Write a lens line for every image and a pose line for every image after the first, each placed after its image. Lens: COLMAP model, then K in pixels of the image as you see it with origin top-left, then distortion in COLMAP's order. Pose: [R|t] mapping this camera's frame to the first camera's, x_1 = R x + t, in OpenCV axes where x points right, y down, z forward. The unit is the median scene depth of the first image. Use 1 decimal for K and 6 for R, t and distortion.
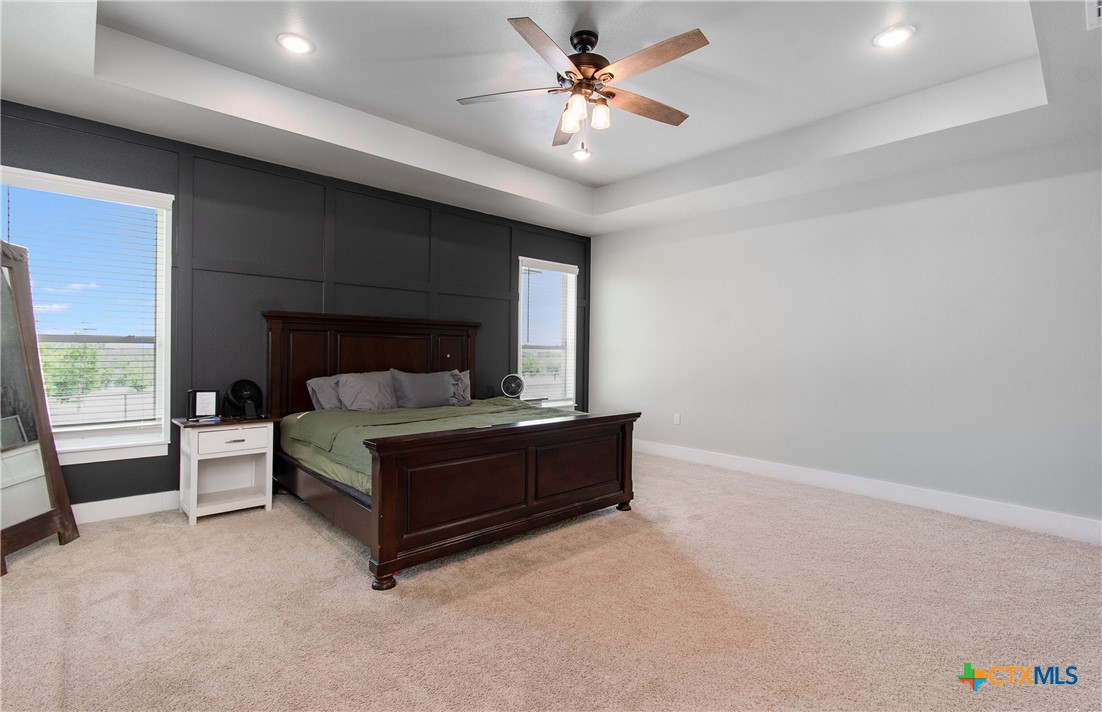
lens RADIAL K [[501.1, 0, 547.7], [0, 501.1, 356.8], [0, 0, 1]] dist [-0.000872, -0.000041]
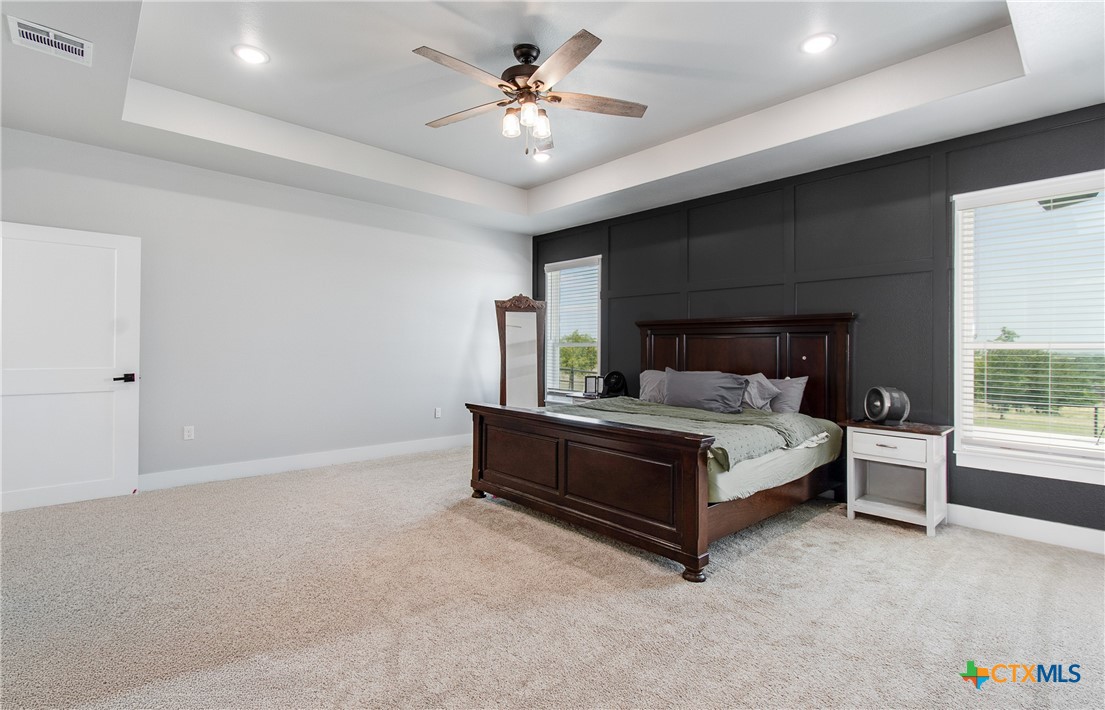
lens RADIAL K [[515.7, 0, 549.8], [0, 515.7, 347.0], [0, 0, 1]] dist [-0.000545, -0.000057]
pose [[0.010496, -0.008665, -0.999907, 0.824612], [-0.022532, 0.999707, -0.008900, -0.004547], [0.999691, 0.022623, 0.010298, 0.750750]]
